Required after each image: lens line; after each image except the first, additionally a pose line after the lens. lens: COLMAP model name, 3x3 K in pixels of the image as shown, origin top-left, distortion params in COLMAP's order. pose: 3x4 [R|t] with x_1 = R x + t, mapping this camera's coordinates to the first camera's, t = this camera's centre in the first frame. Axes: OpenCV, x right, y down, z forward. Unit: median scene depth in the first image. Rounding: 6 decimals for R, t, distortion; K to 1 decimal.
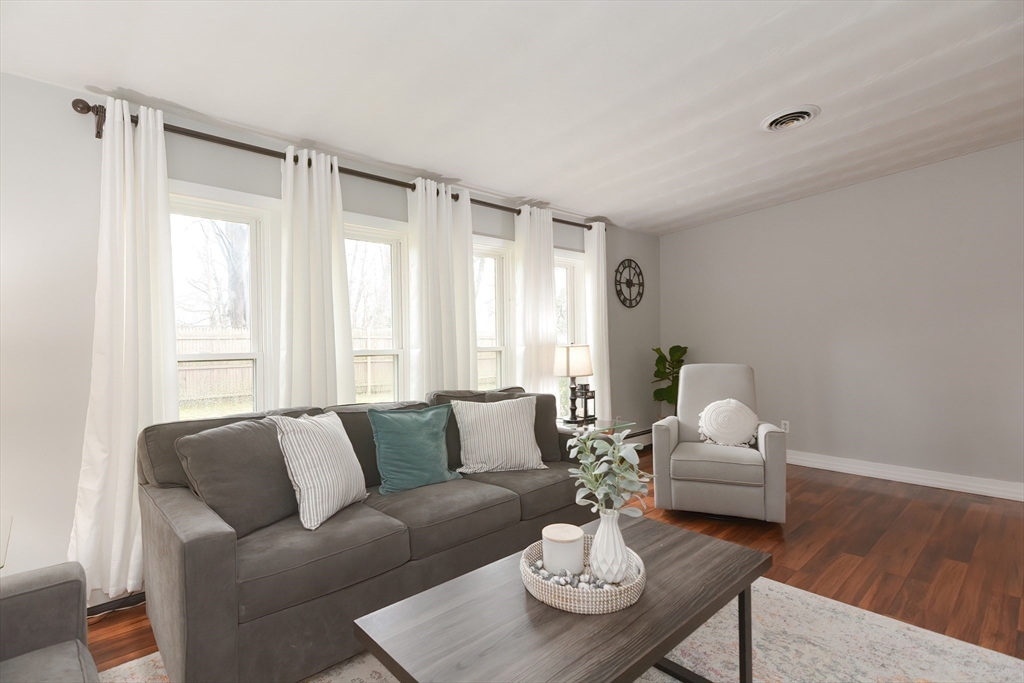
lens RADIAL K [[507.2, 0, 508.8], [0, 507.2, 337.5], [0, 0, 1]] dist [0.017022, -0.003008]
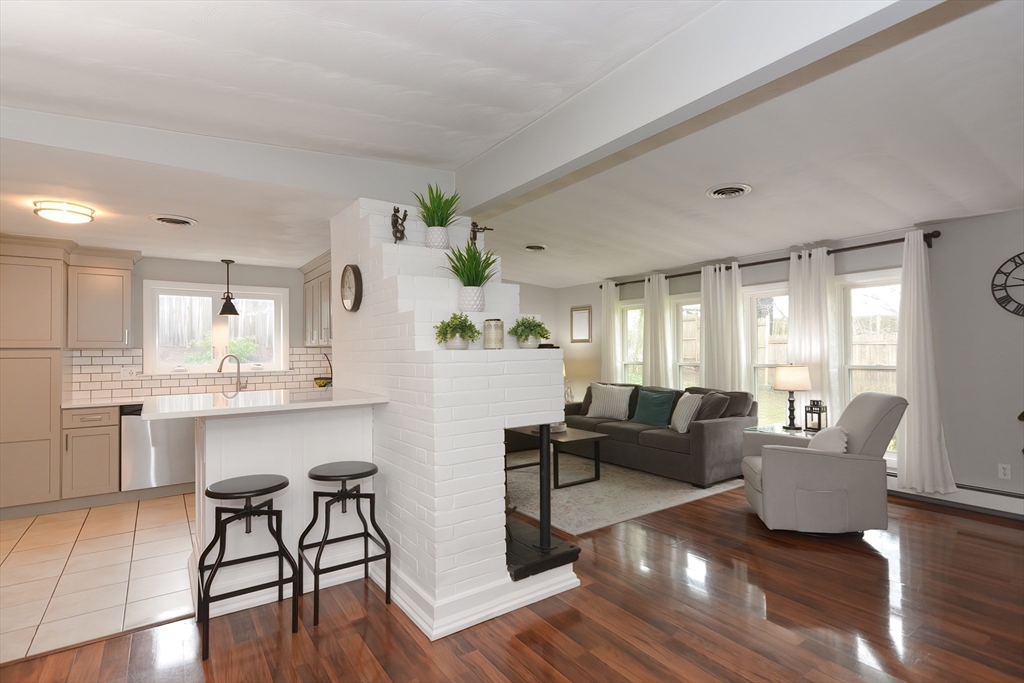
lens RADIAL K [[507.2, 0, 512.0], [0, 507.2, 343.9], [0, 0, 1]] dist [0.017022, -0.003008]
pose [[-0.175108, -0.029029, -0.984121, 1.430085], [-0.020230, 0.999460, -0.025882, 0.011904], [0.984341, 0.015376, -0.175601, 0.565414]]
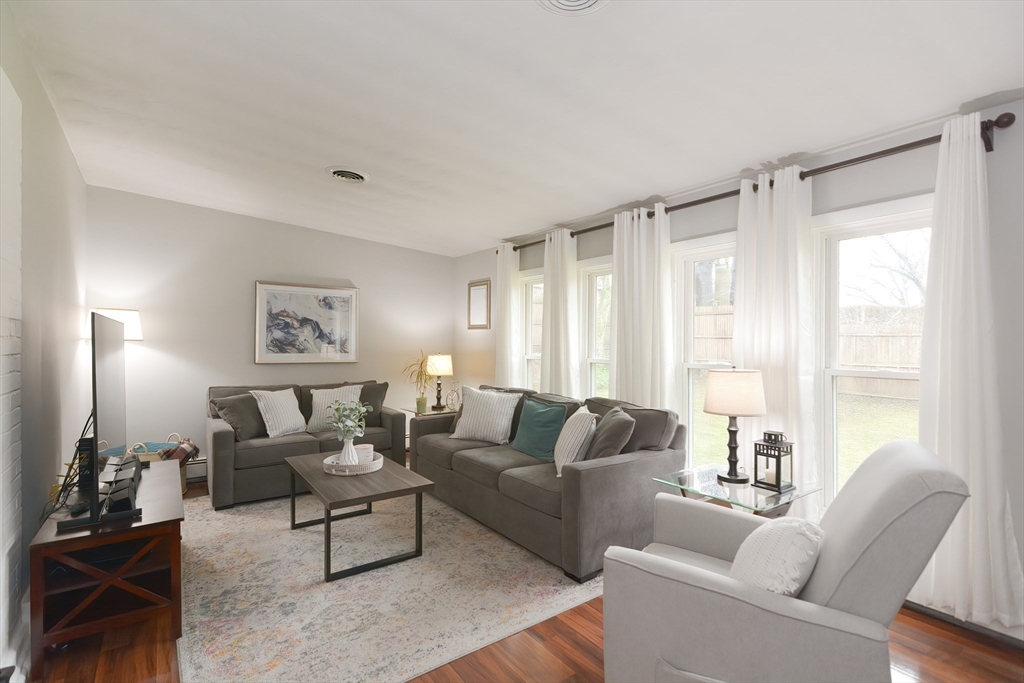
lens RADIAL K [[507.2, 0, 508.7], [0, 507.2, 340.2], [0, 0, 1]] dist [0.017022, -0.003008]
pose [[-0.158609, -0.014476, -0.987235, 0.859726], [-0.029904, 0.999504, -0.009851, -0.006104], [0.986888, 0.027960, -0.158963, 0.811367]]
